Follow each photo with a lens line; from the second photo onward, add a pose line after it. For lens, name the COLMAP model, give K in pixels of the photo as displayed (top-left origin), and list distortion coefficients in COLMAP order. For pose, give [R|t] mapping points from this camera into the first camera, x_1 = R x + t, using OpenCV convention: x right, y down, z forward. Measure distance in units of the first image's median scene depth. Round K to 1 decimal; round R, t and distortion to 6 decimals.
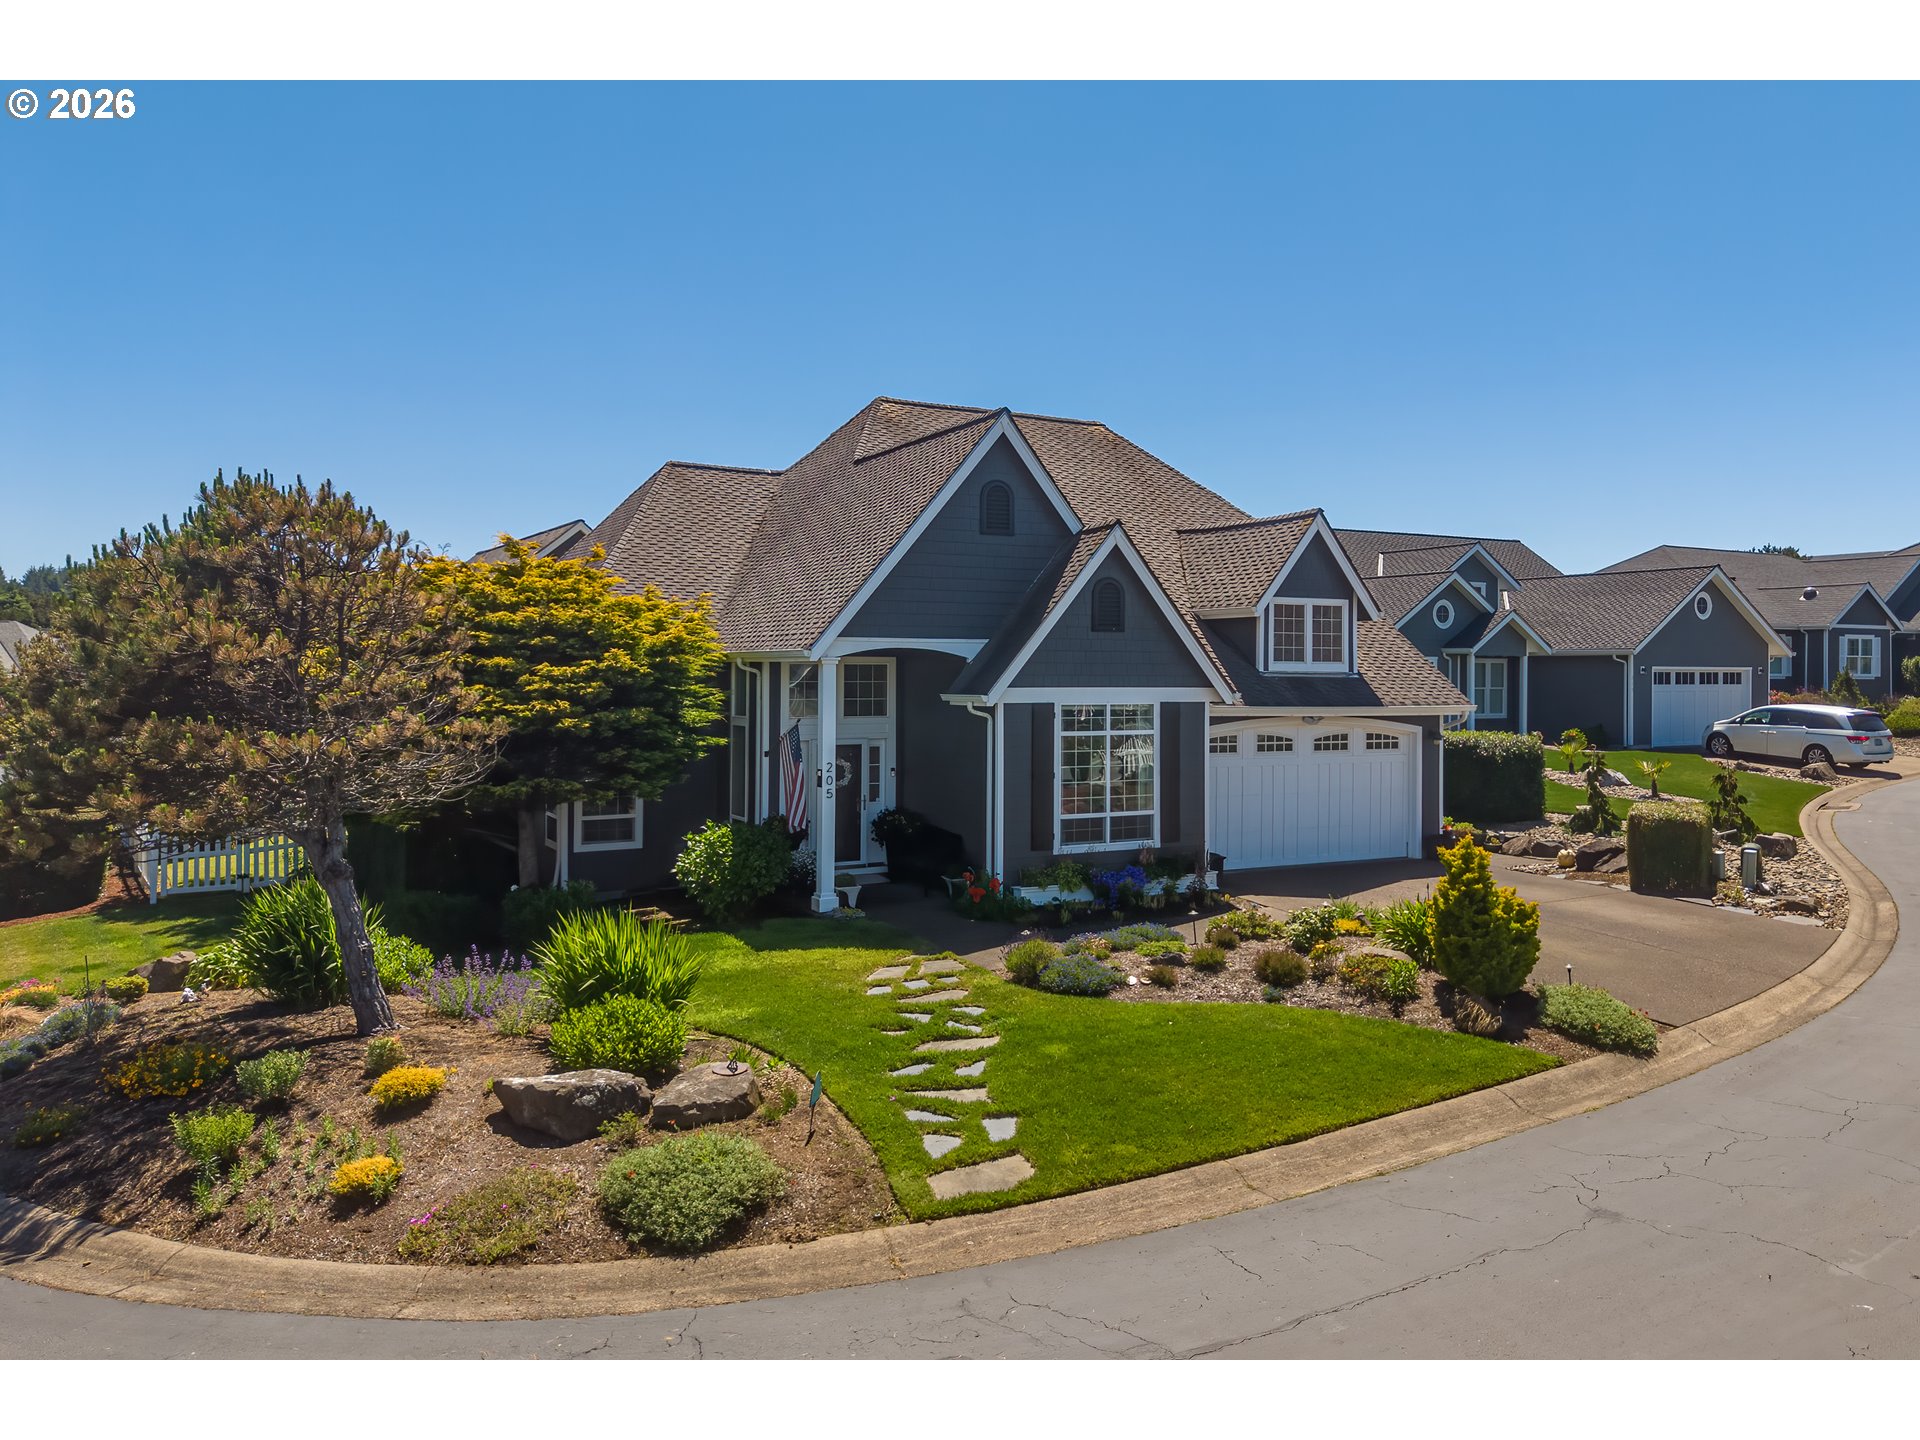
lens RADIAL K [[1278.1, 0, 918.2], [0, 1278.1, 727.4], [0, 0, 1]] dist [0.052200, 0.001293]
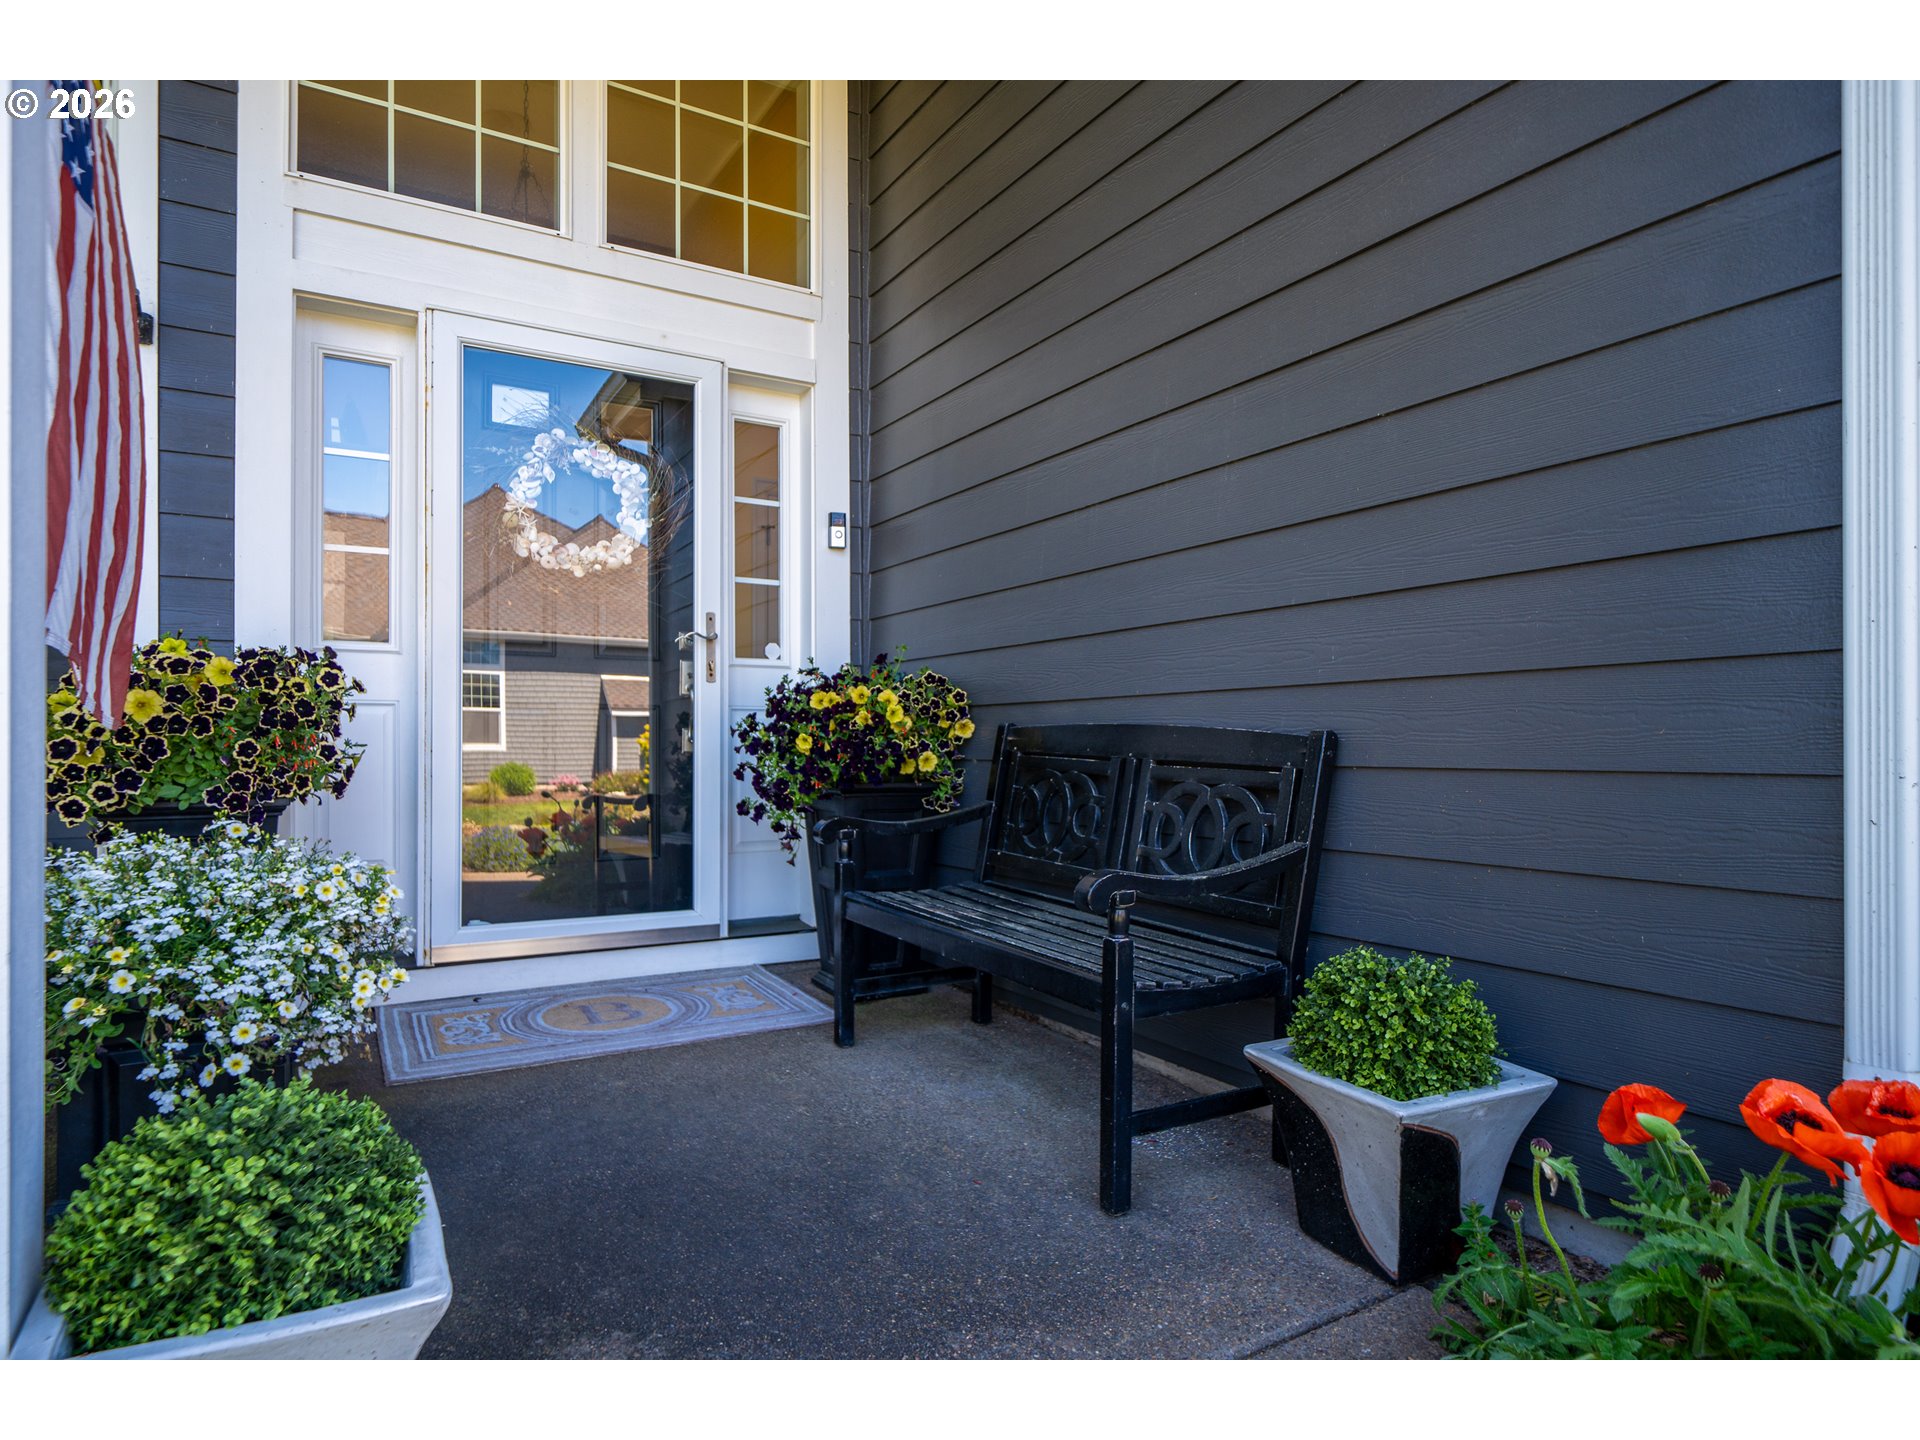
lens RADIAL K [[1278.1, 0, 918.2], [0, 1278.1, 727.4], [0, 0, 1]] dist [0.052200, 0.001293]
pose [[0.997537, -0.005613, 0.069922, -0.023967], [0.005033, 0.999951, 0.008474, 0.077712], [-0.069966, -0.008101, 0.997516, 0.857483]]
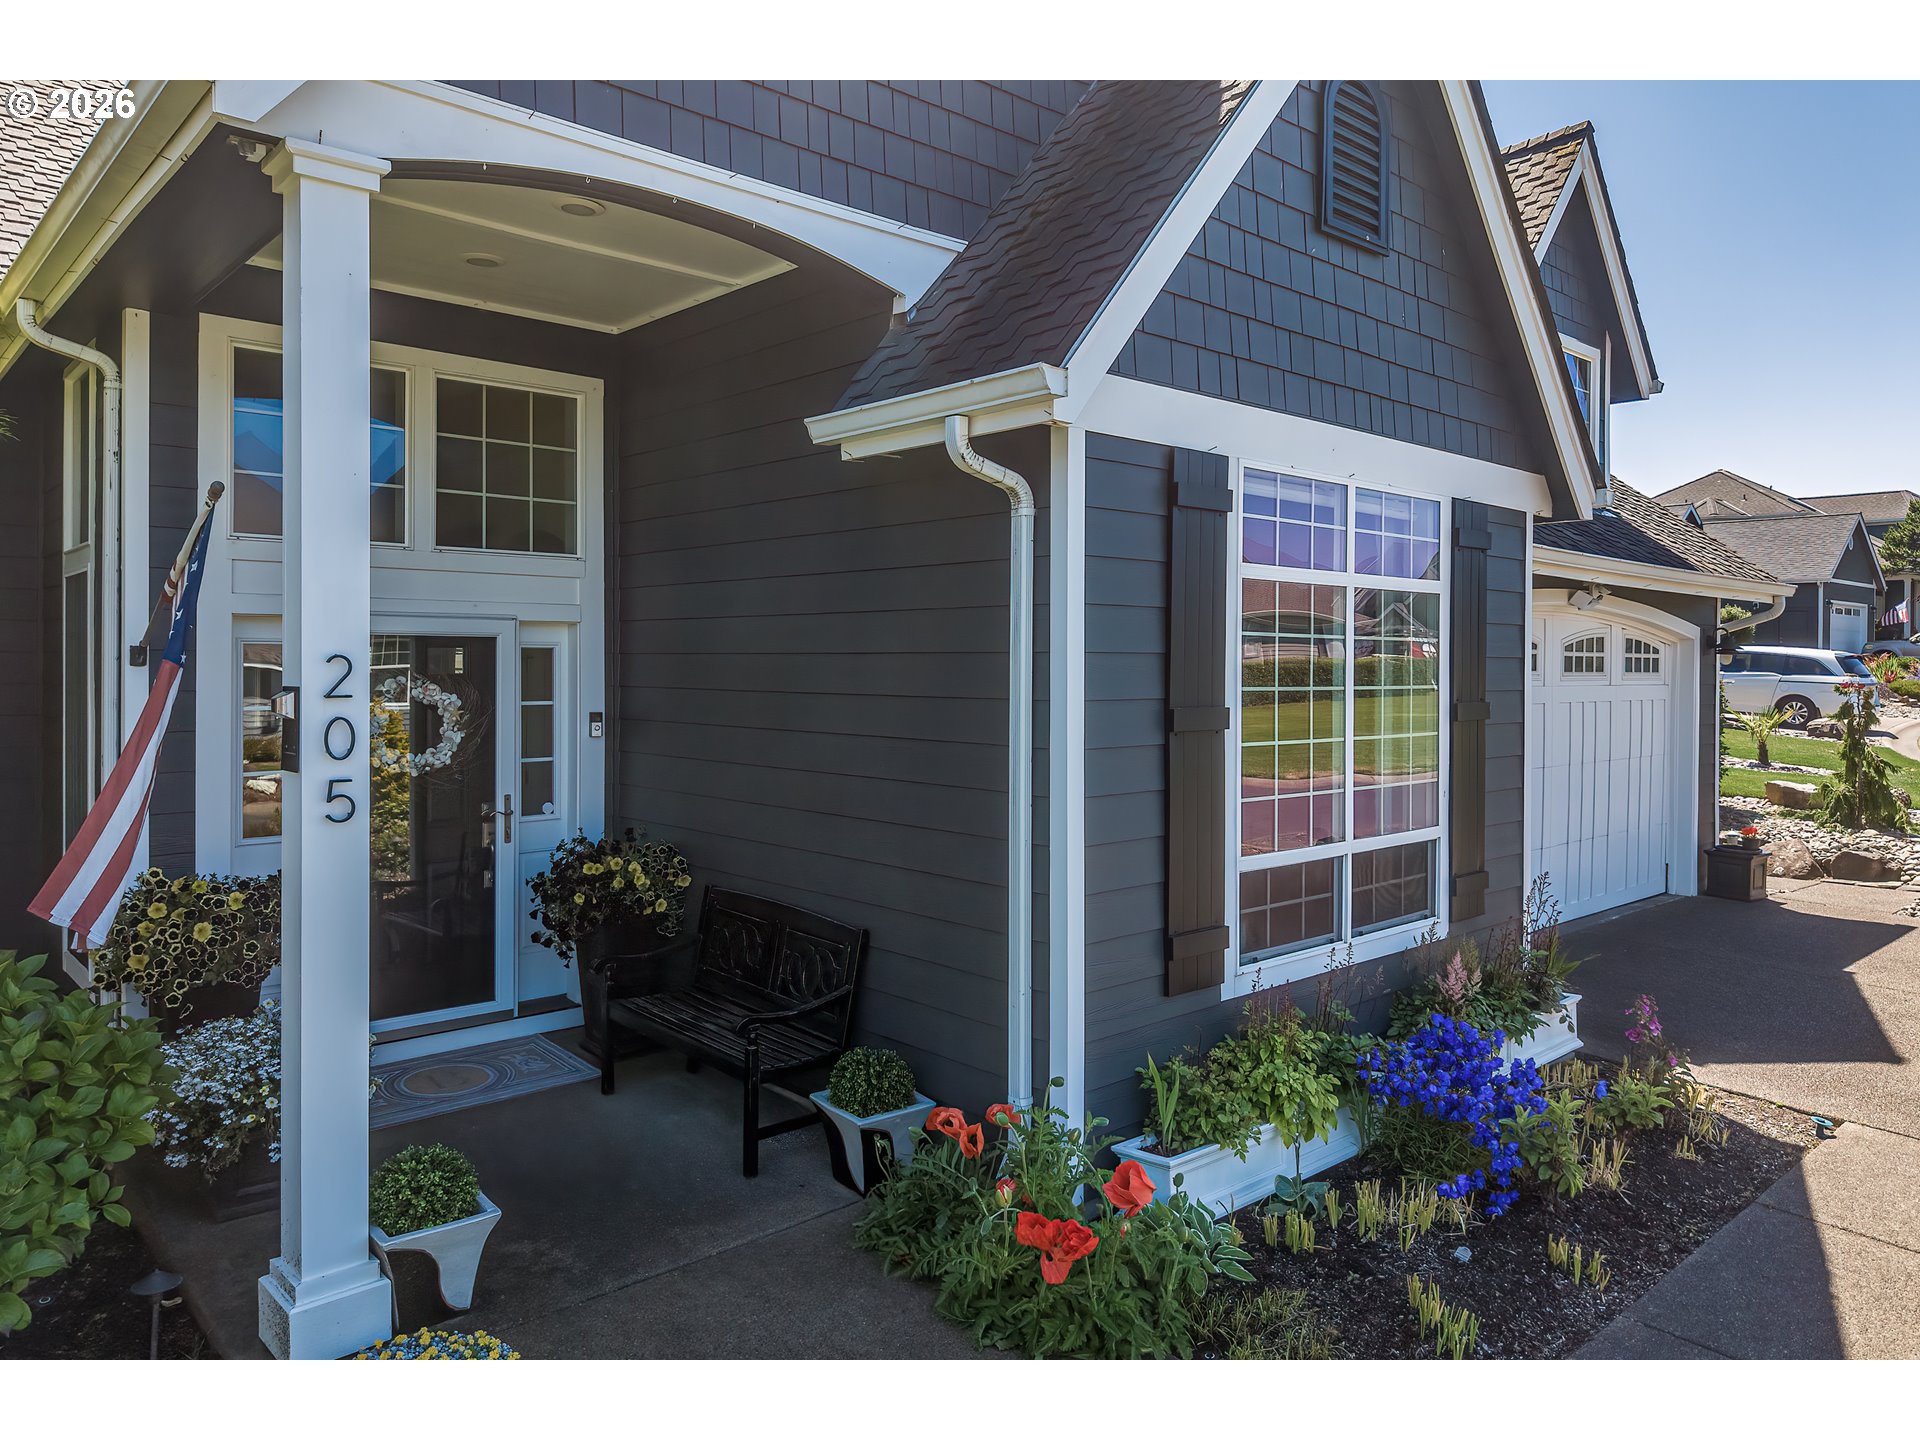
lens RADIAL K [[1278.1, 0, 918.2], [0, 1278.1, 727.4], [0, 0, 1]] dist [0.052200, 0.001293]
pose [[0.962348, -0.006124, 0.271752, -0.033274], [0.001981, 0.999878, 0.015517, 0.034523], [-0.271814, -0.014394, 0.962242, 0.732246]]
